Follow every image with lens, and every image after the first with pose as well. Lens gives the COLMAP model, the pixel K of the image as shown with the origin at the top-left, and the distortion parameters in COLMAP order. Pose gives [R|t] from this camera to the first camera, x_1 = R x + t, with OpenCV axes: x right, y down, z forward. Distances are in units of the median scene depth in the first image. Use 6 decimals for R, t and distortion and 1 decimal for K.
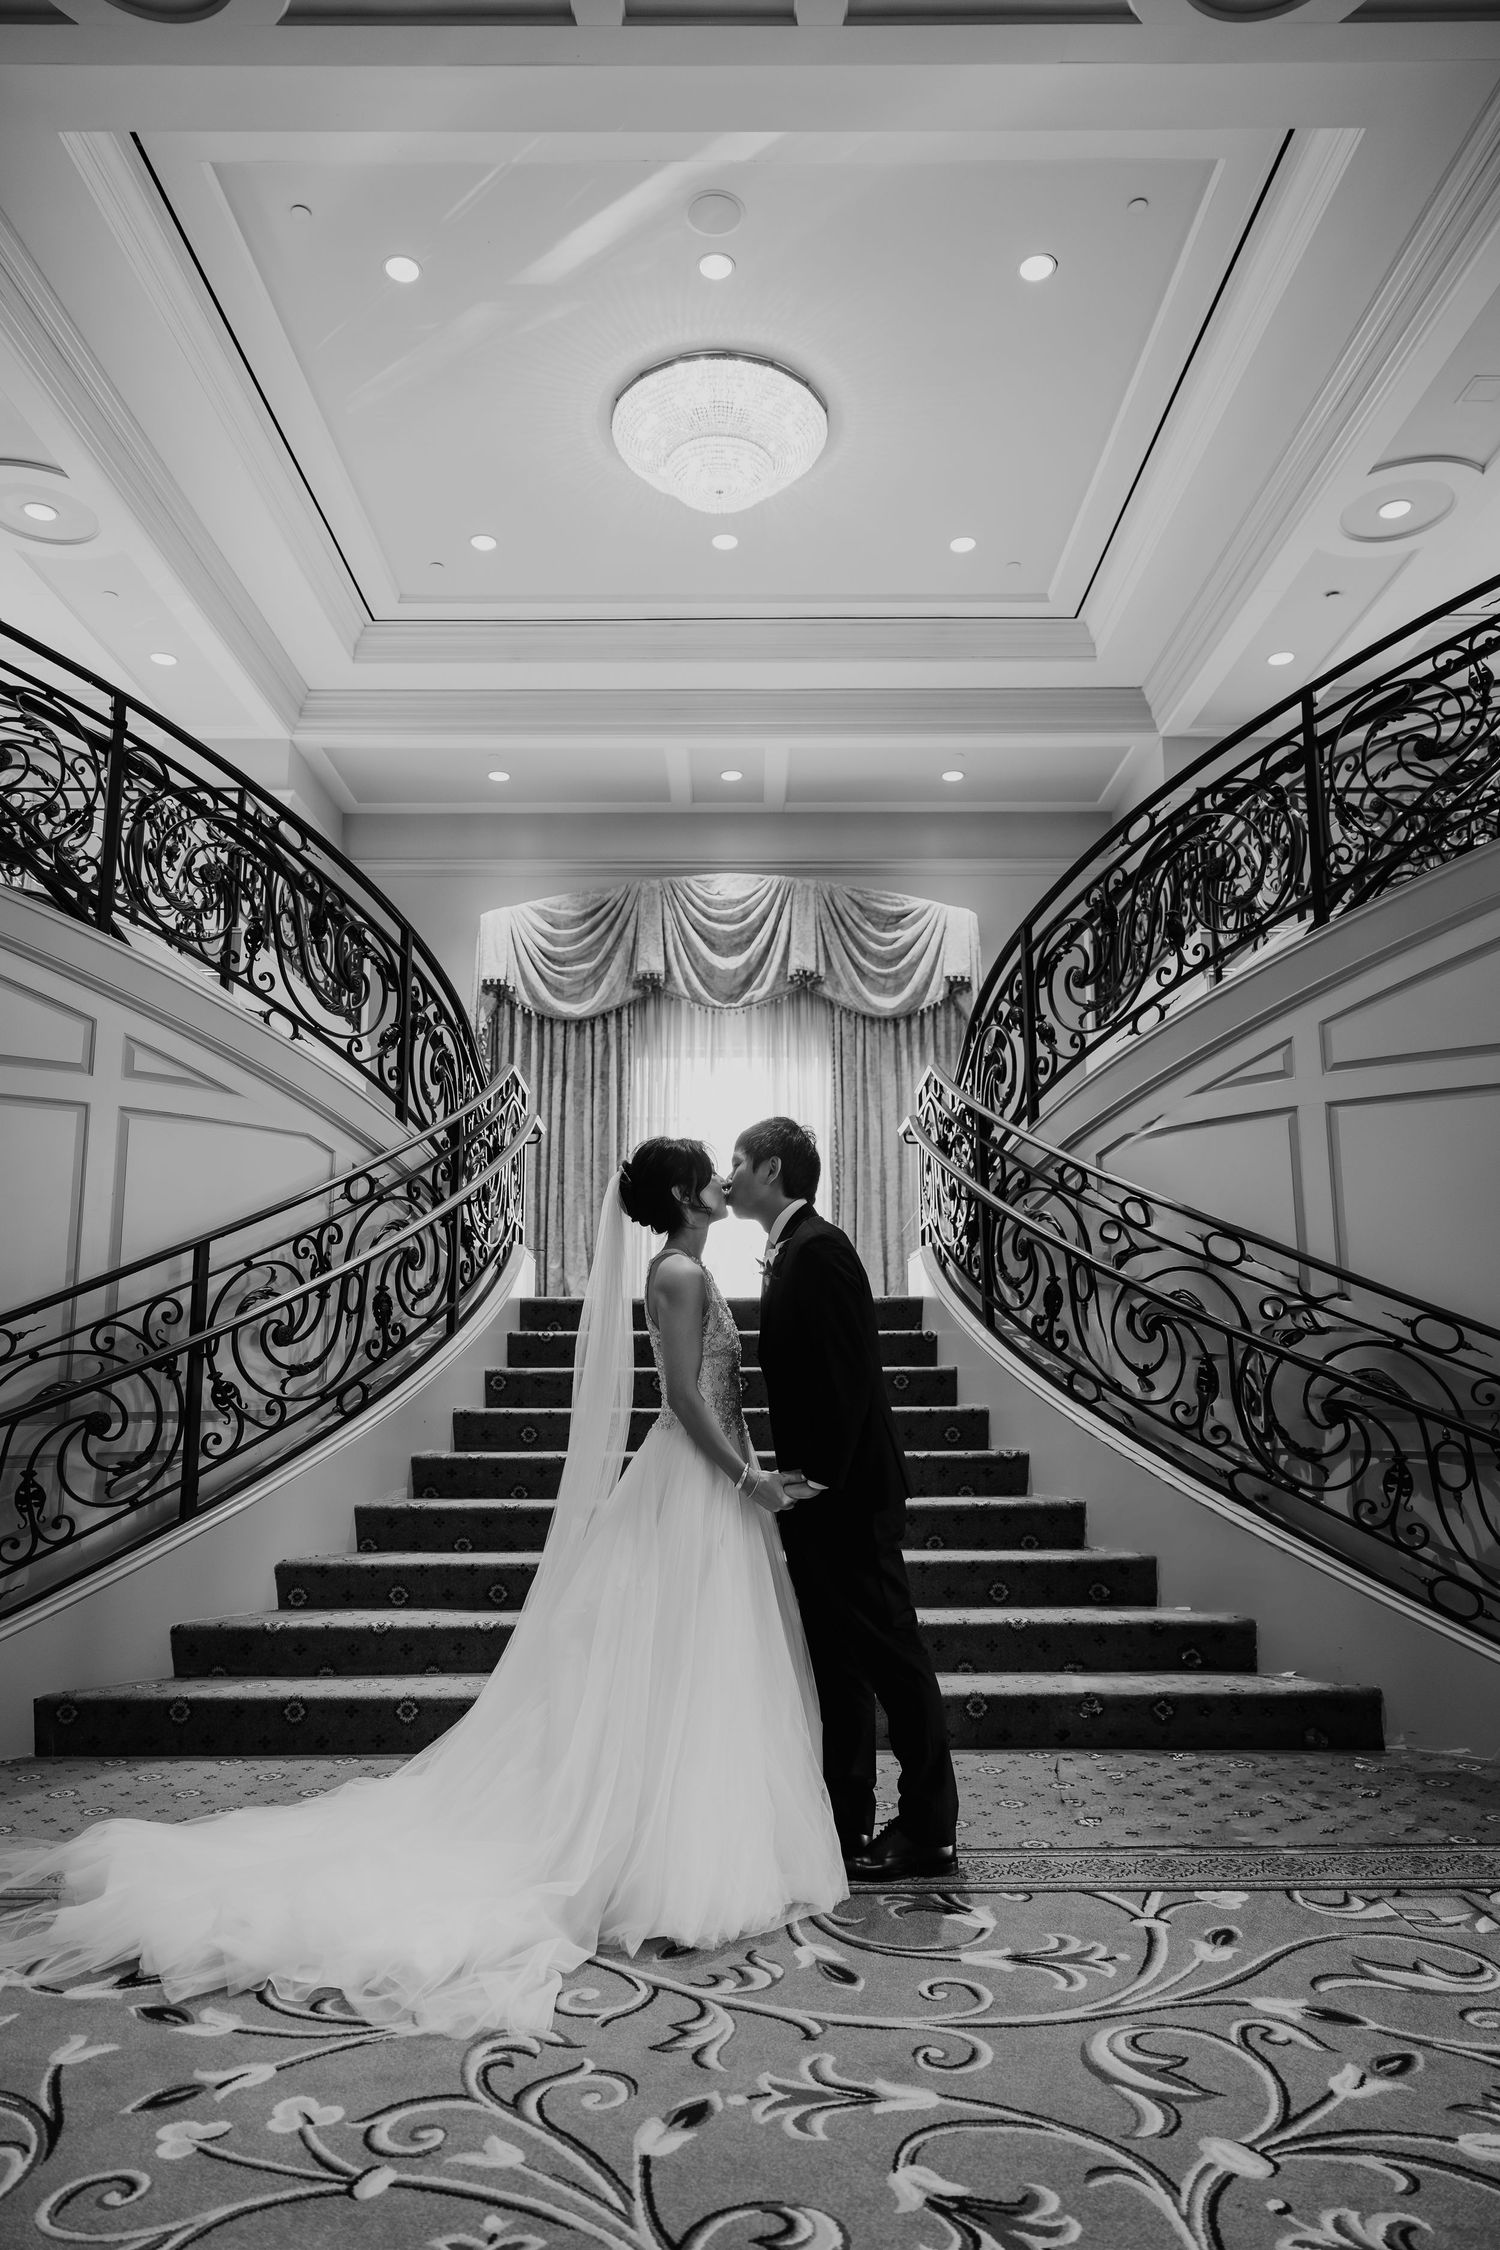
lens RADIAL K [[1580.4, 0, 750.0], [0, 1580.4, 1125.0], [0, 0, 1]] dist [0.003143, 0.000572]
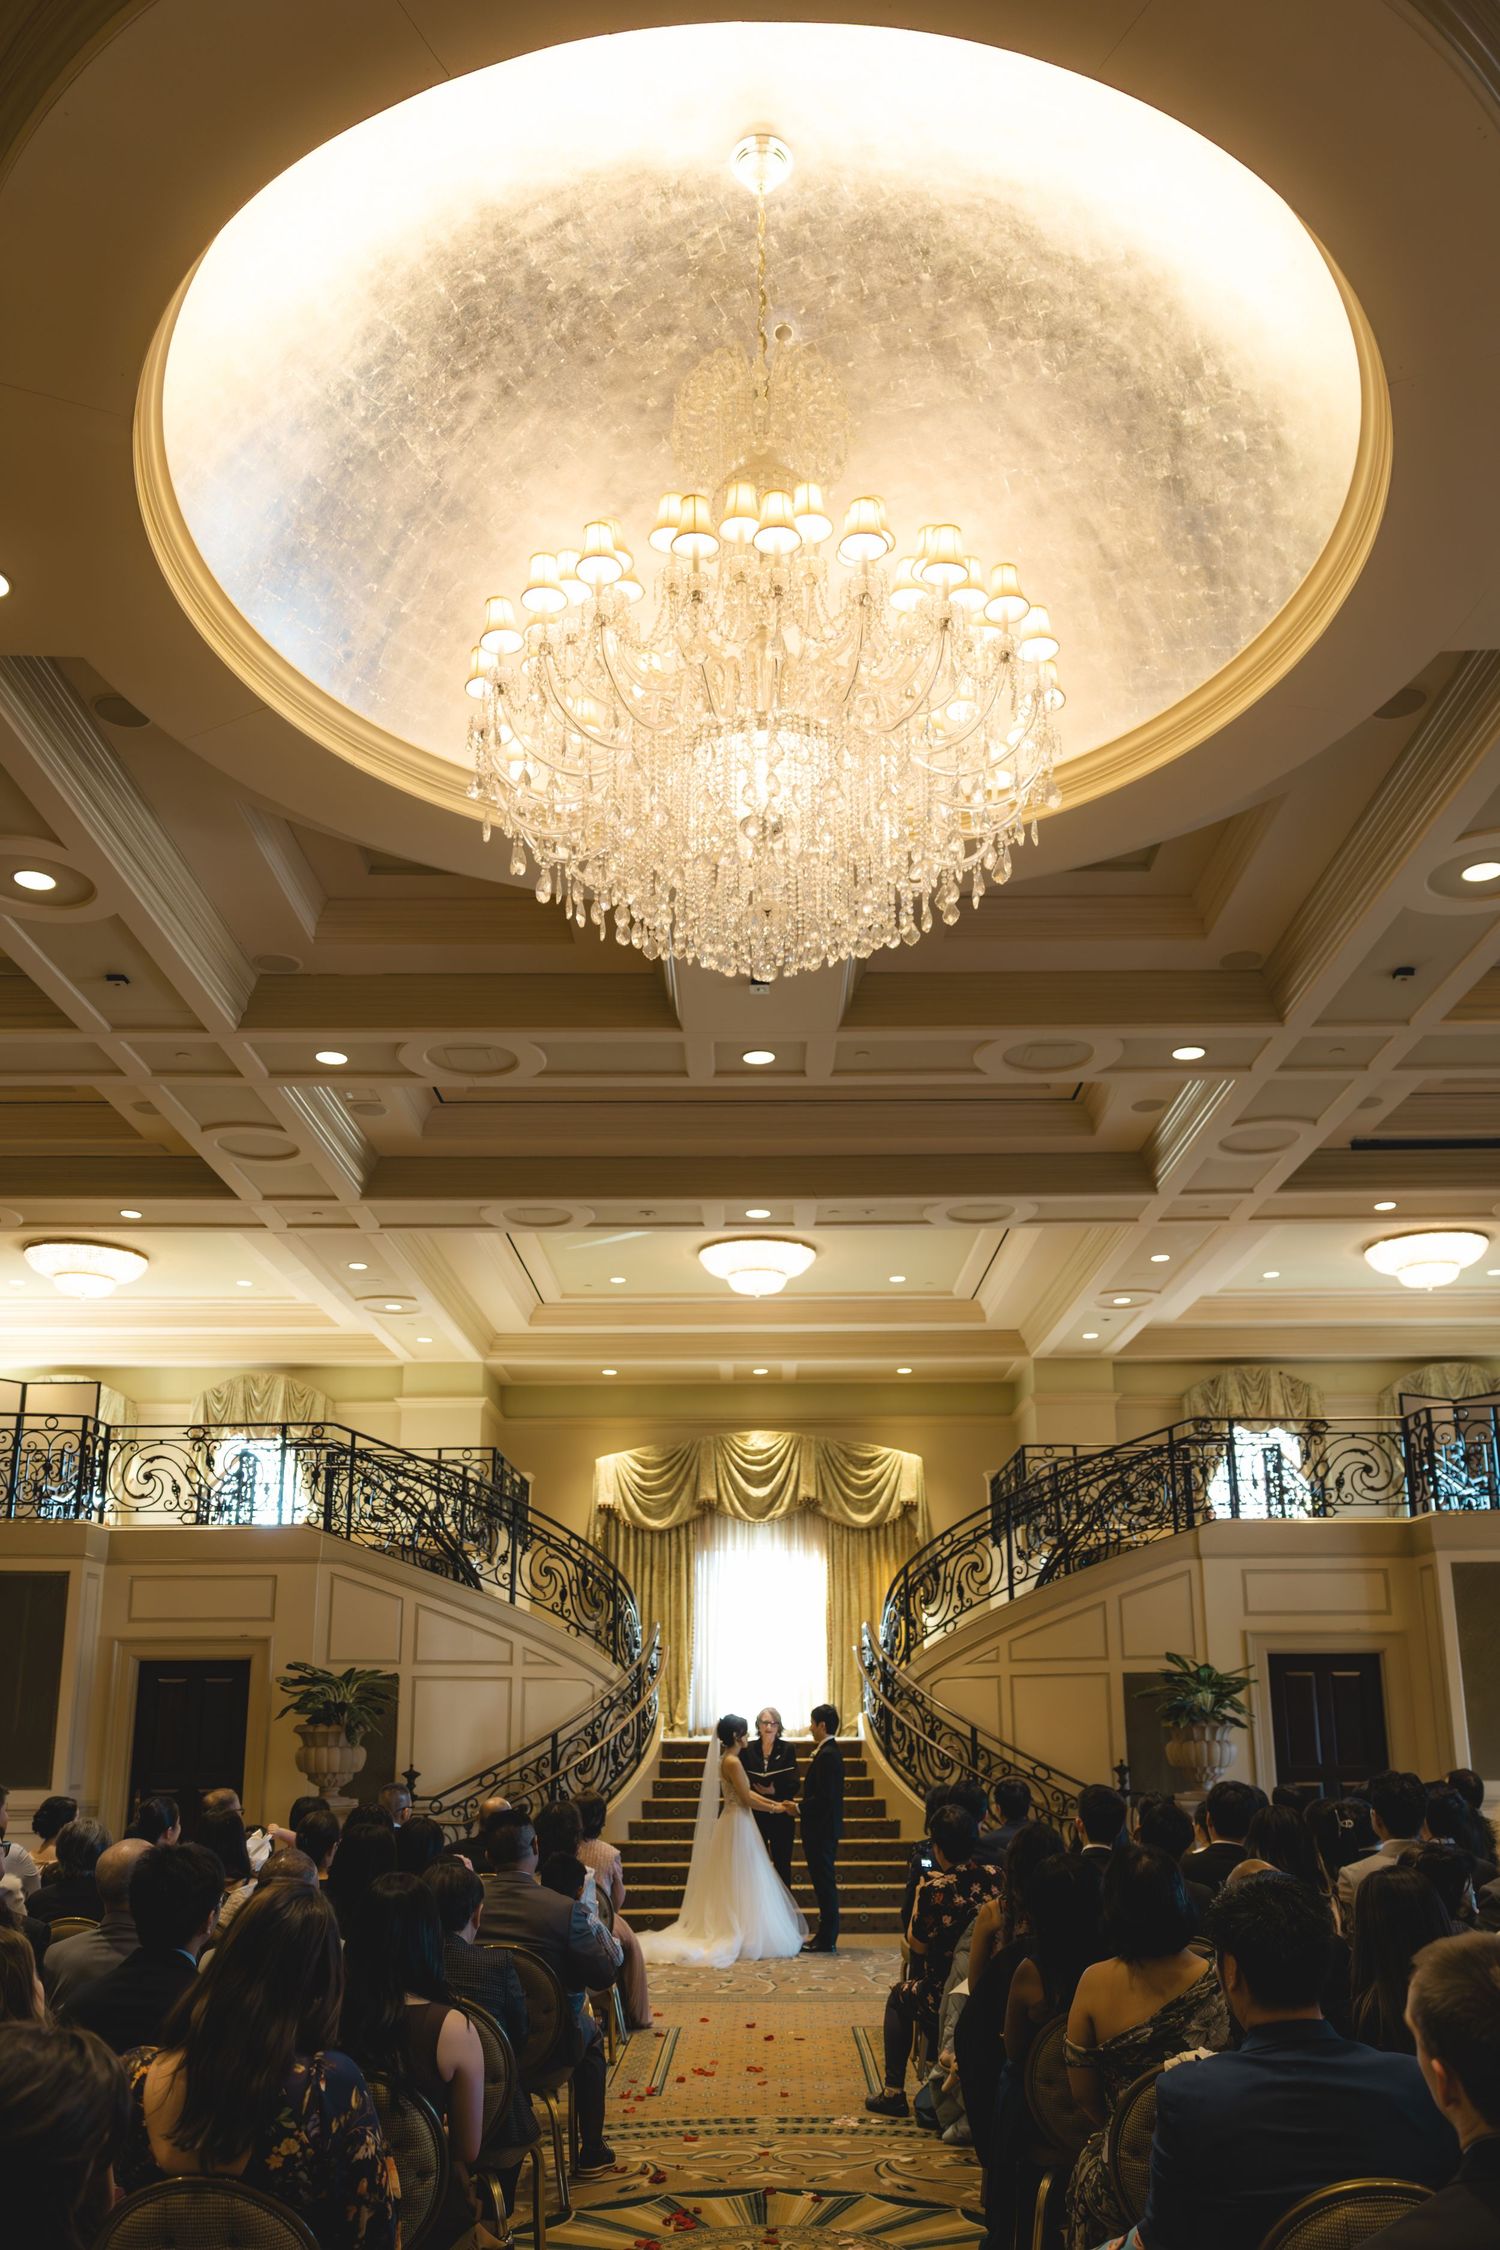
lens RADIAL K [[2452.8, 0, 750.0], [0, 2452.8, 1125.0], [0, 0, 1]] dist [0.011248, 0.007851]
pose [[0.999987, -0.003968, -0.003307, -0.014535], [0.003727, 0.997545, -0.069932, -0.328807], [0.003576, 0.069918, 0.997546, -1.570471]]
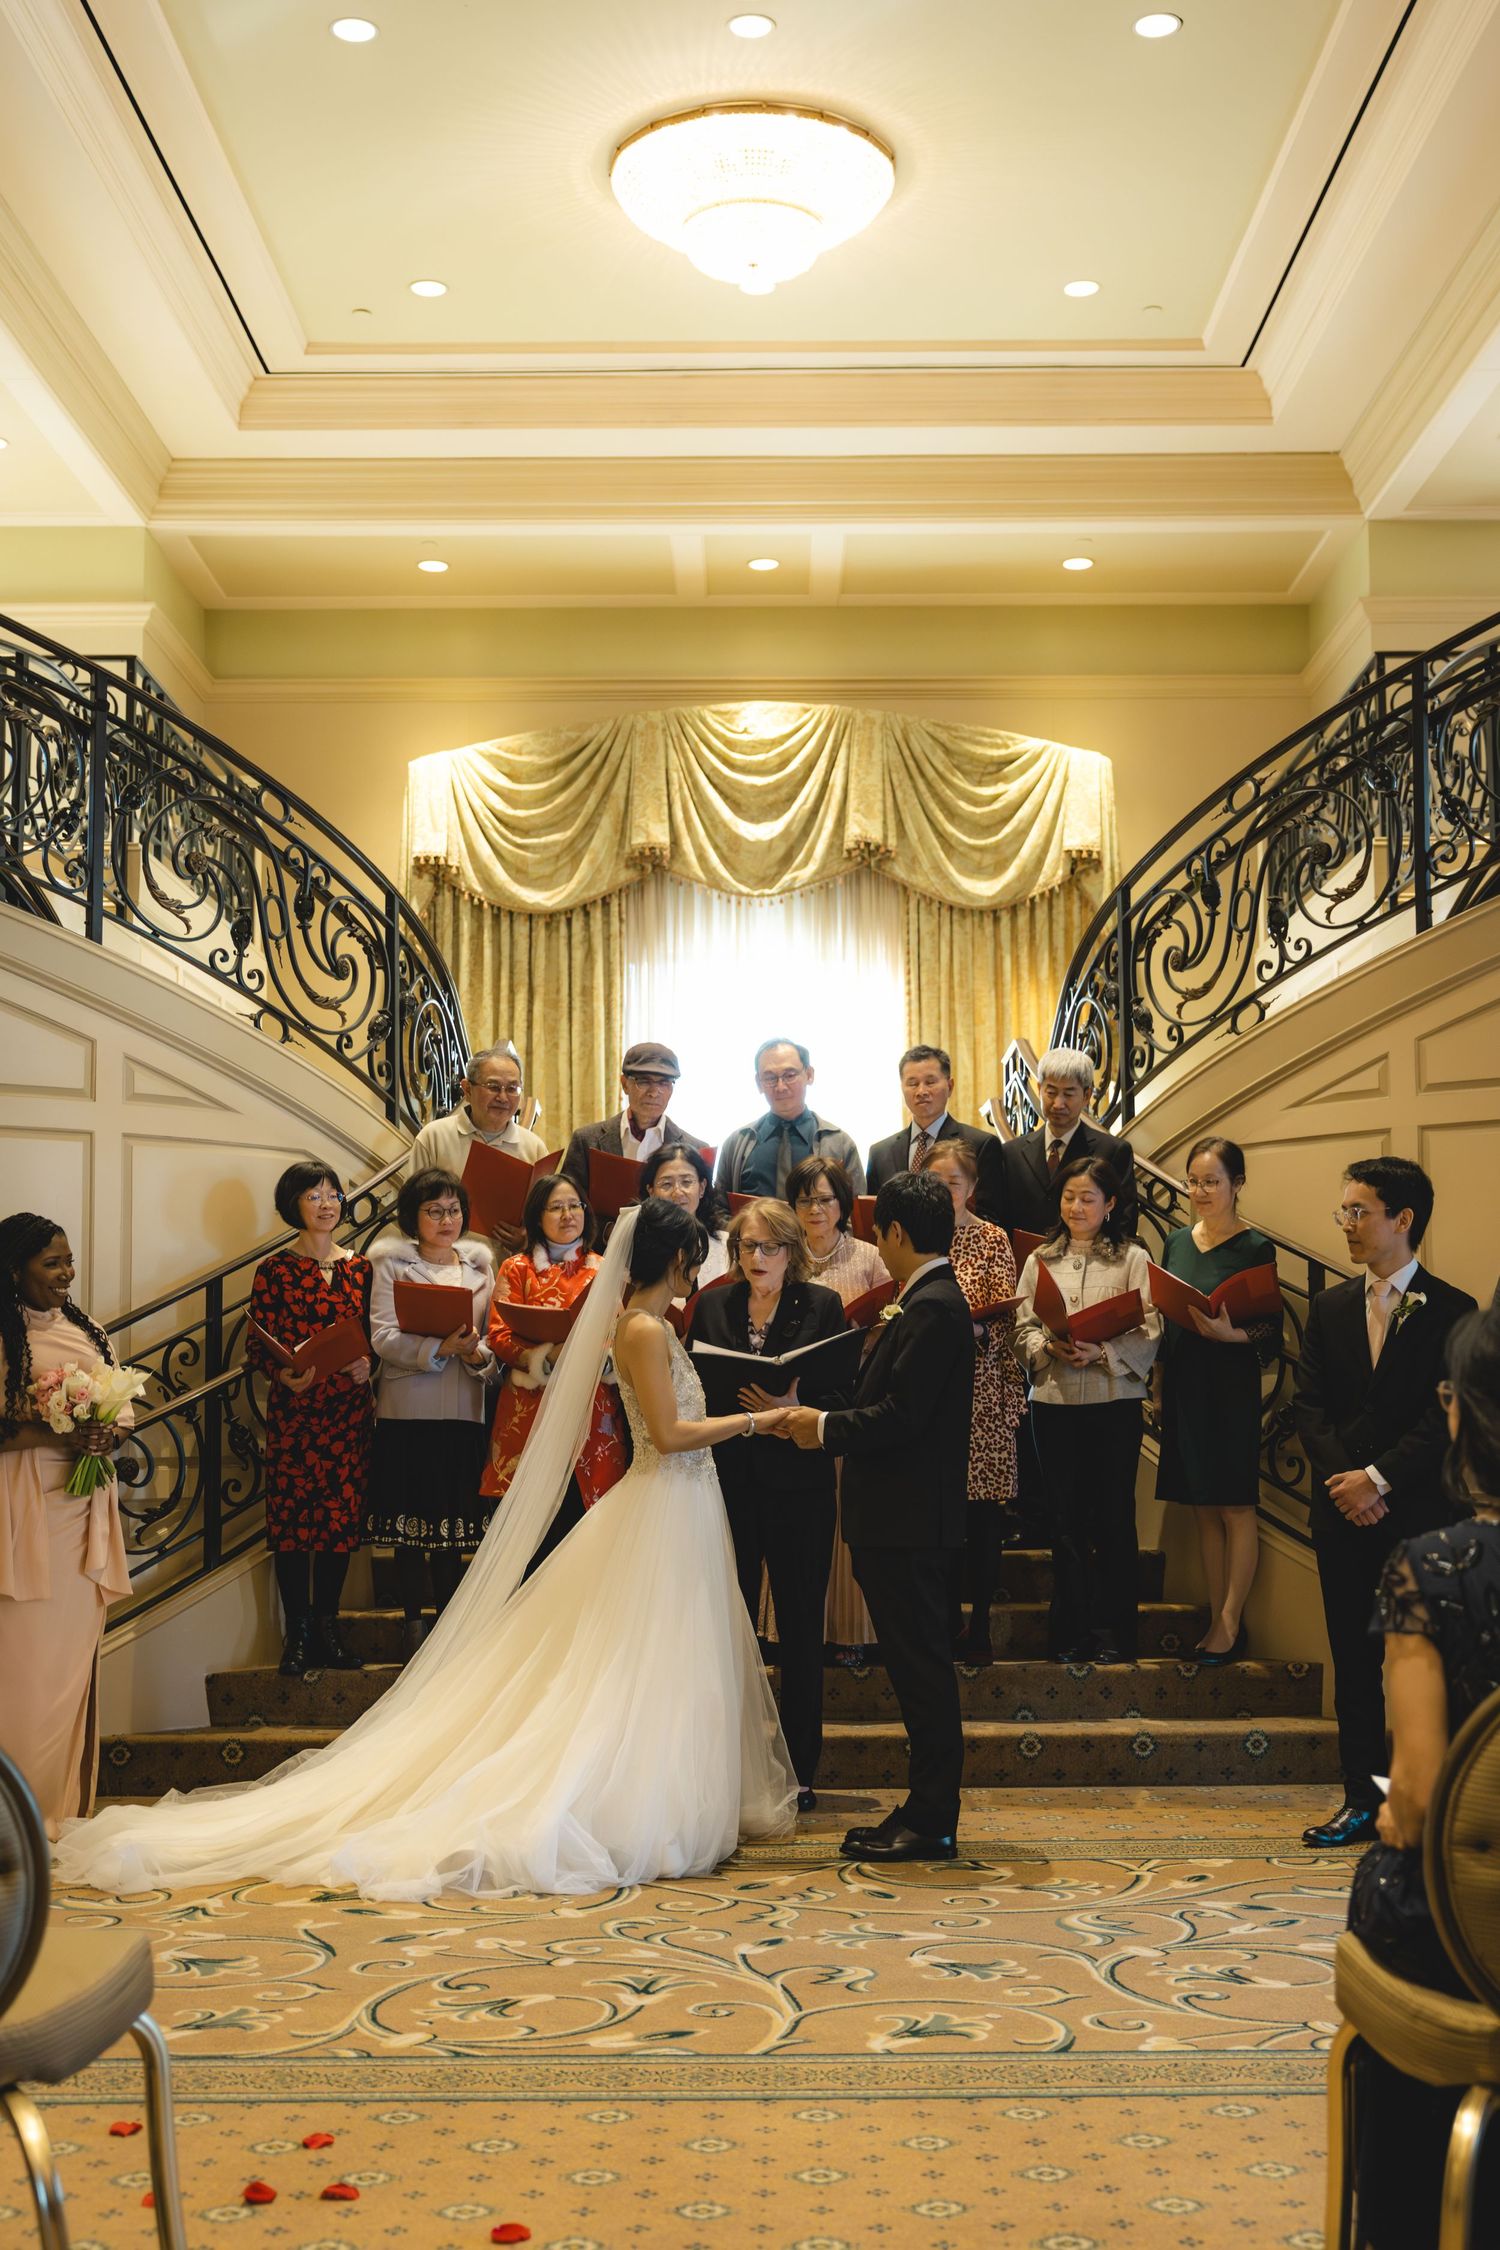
lens RADIAL K [[3064.4, 0, 775.6], [0, 3064.4, 1216.1], [0, 0, 1]] dist [-0.002082, 0.010634]
pose [[0.999995, -0.003075, 0.000140, -0.008293], [0.003046, 0.994928, 0.100545, -0.078146], [-0.000448, -0.100544, 0.994932, -0.434877]]
